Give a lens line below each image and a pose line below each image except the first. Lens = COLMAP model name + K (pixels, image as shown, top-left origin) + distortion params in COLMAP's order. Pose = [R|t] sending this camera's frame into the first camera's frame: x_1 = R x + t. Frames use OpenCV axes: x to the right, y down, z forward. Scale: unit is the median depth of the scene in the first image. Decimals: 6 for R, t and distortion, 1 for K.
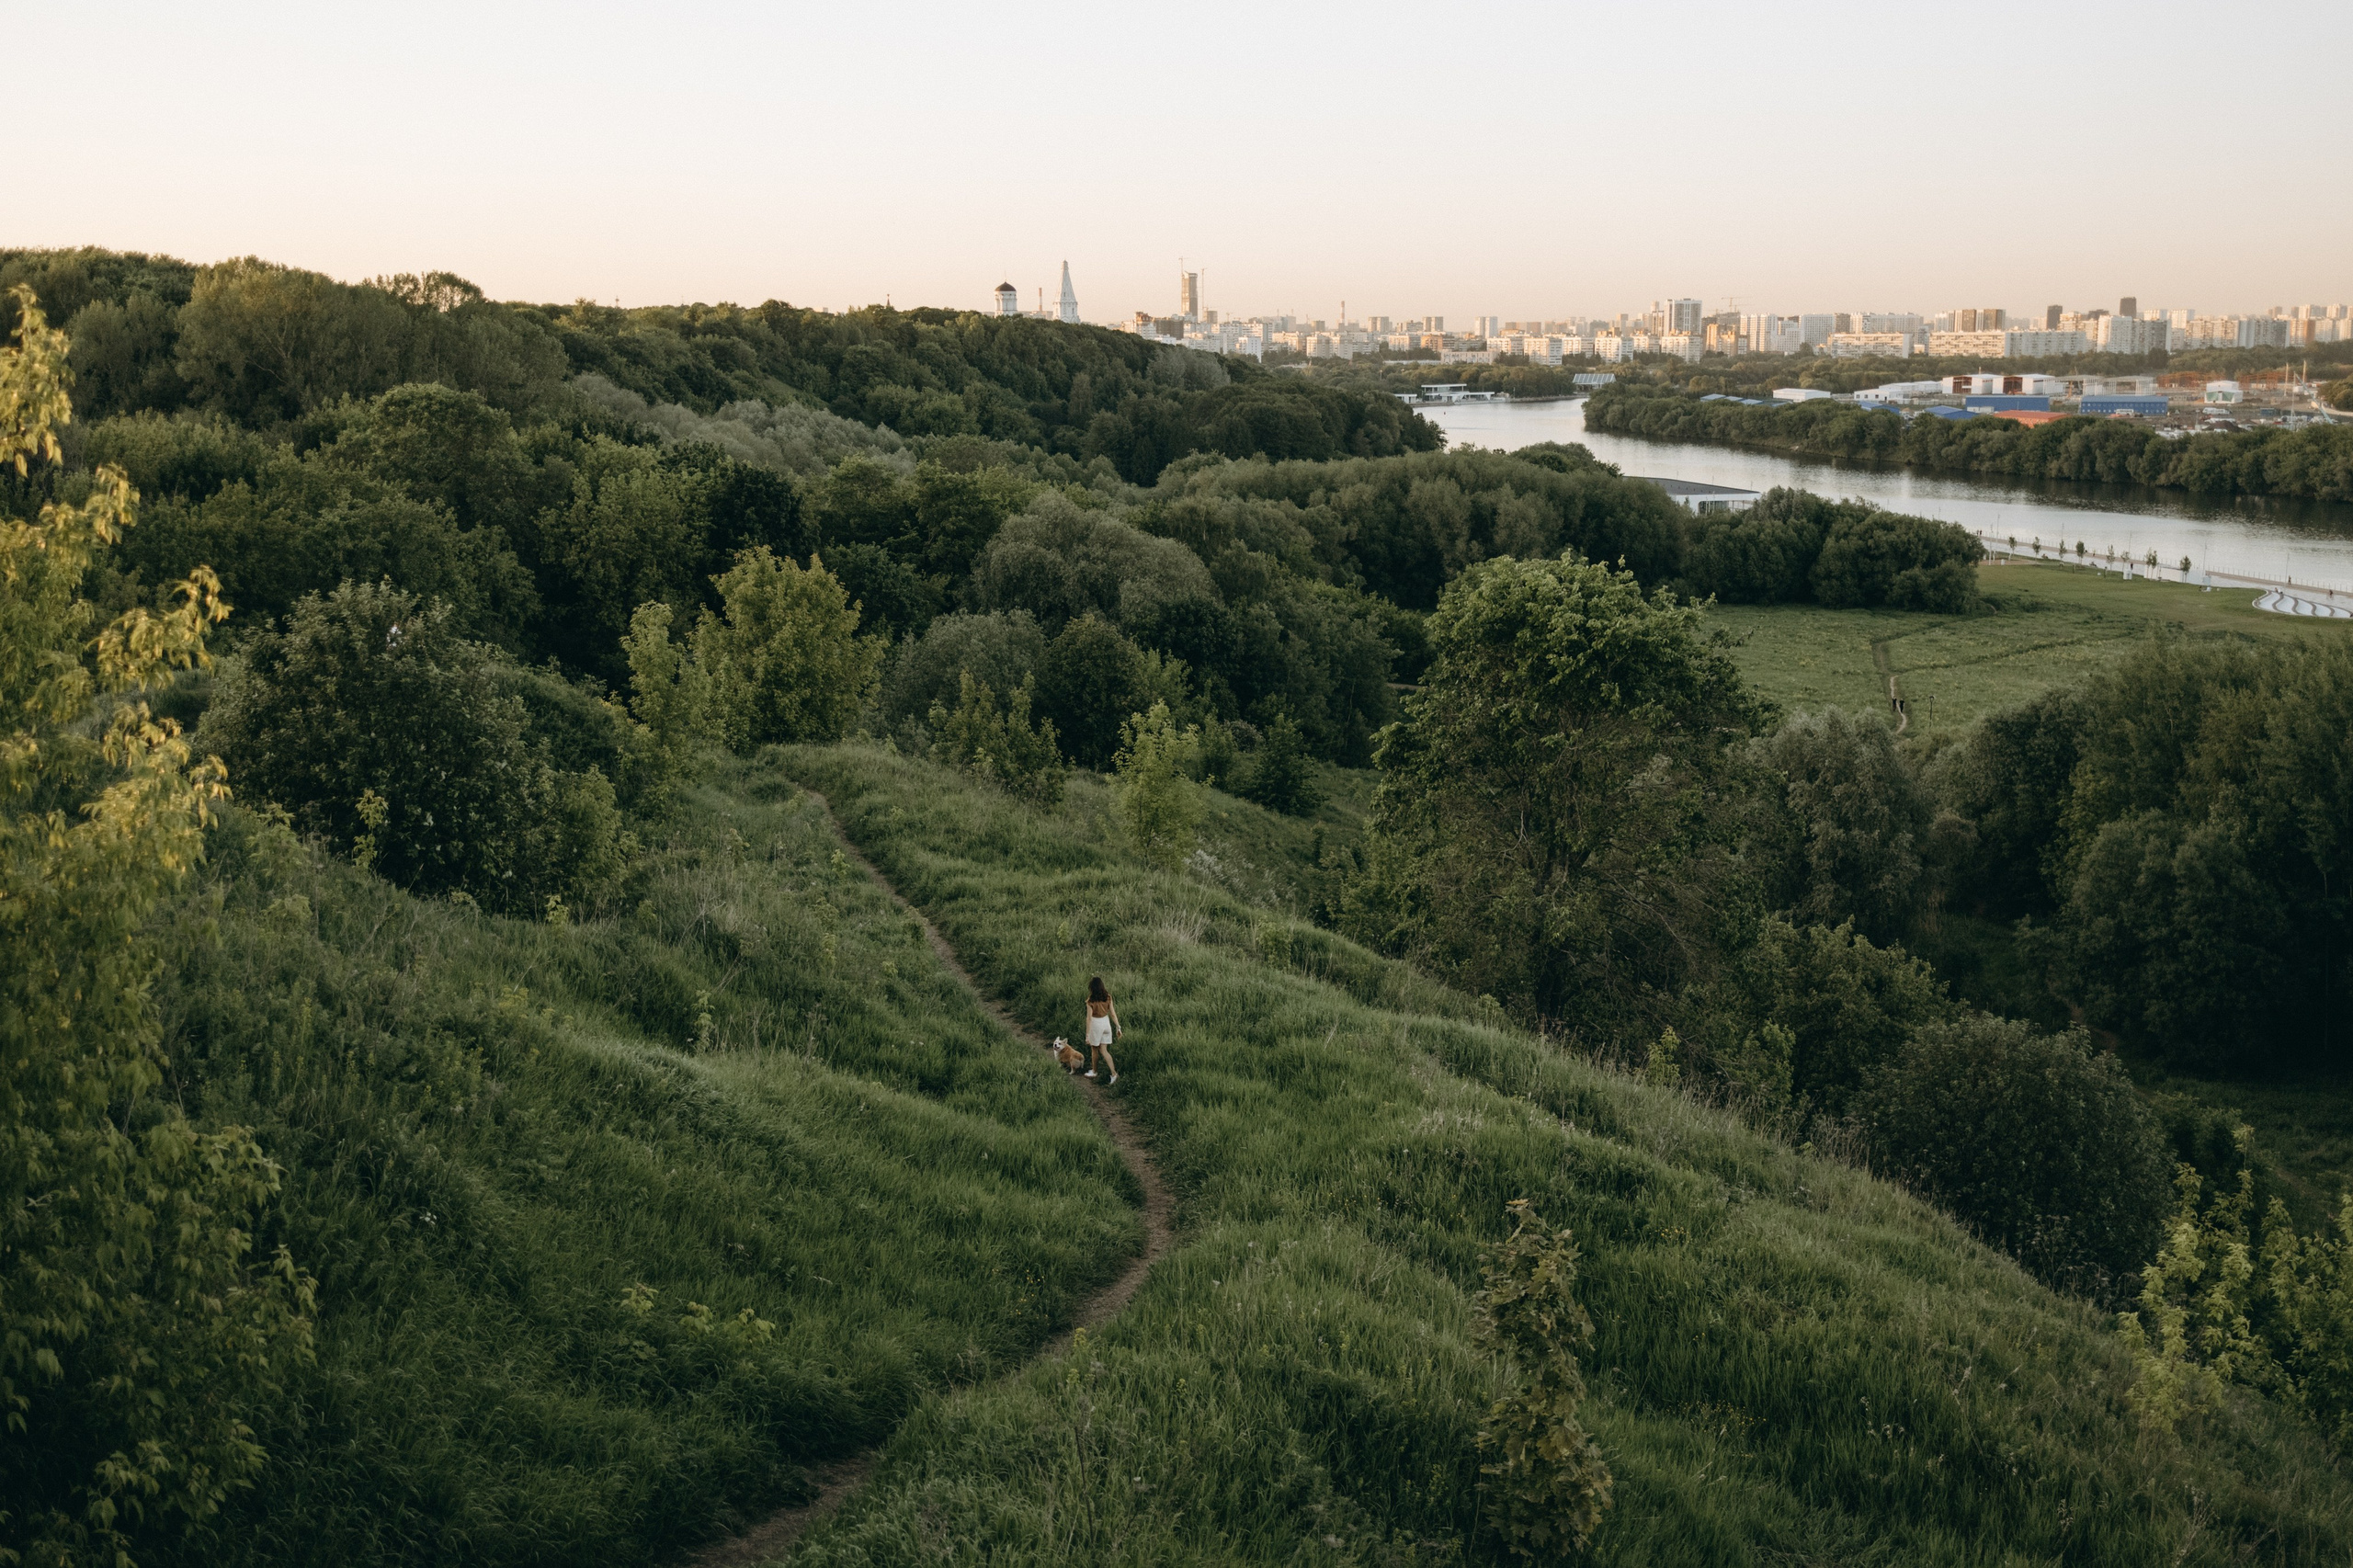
lens RADIAL K [[2398.4, 0, 1209.4], [0, 2398.4, 780.9], [0, 0, 1]] dist [0.030723, -0.005899]
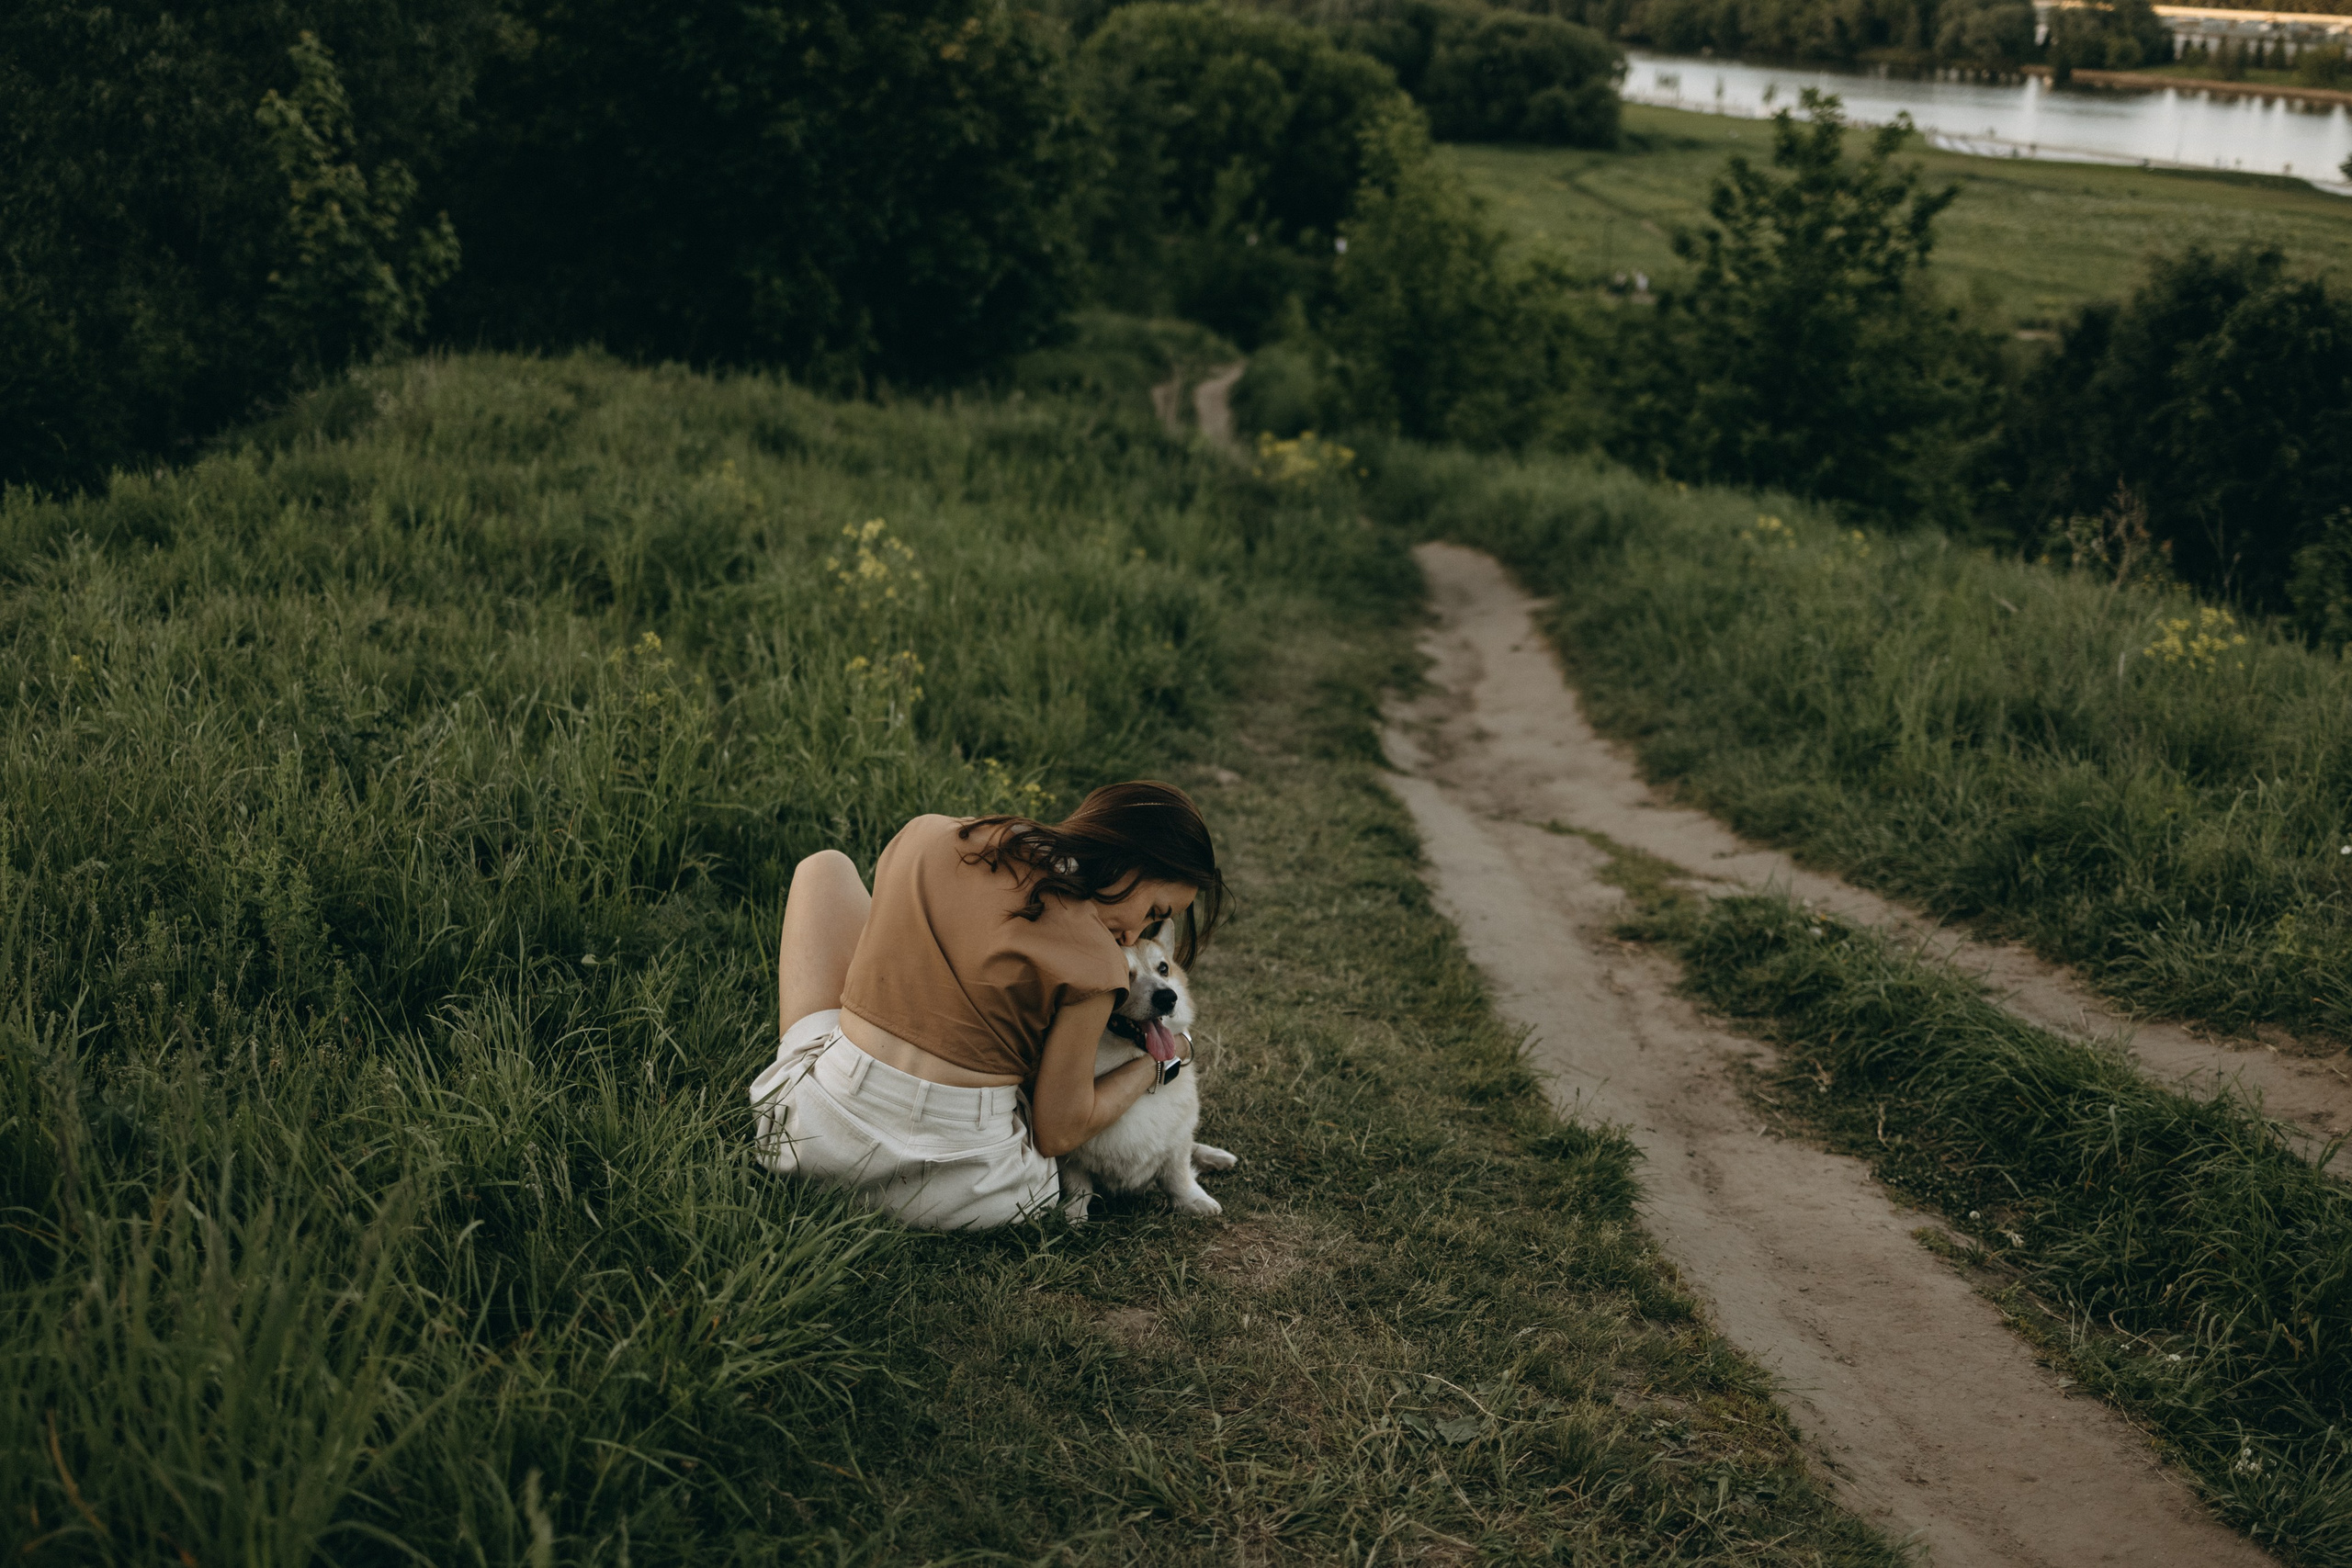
lens RADIAL K [[2444.6, 0, 1176.0], [0, 2444.6, 784.0], [0, 0, 1]] dist [0.015875, 0.000660]
pose [[0.965014, -0.054045, 0.256566, -0.025620], [0.011482, 0.986298, 0.164572, -0.002152], [-0.261945, -0.155869, 0.952413, 0.287483]]
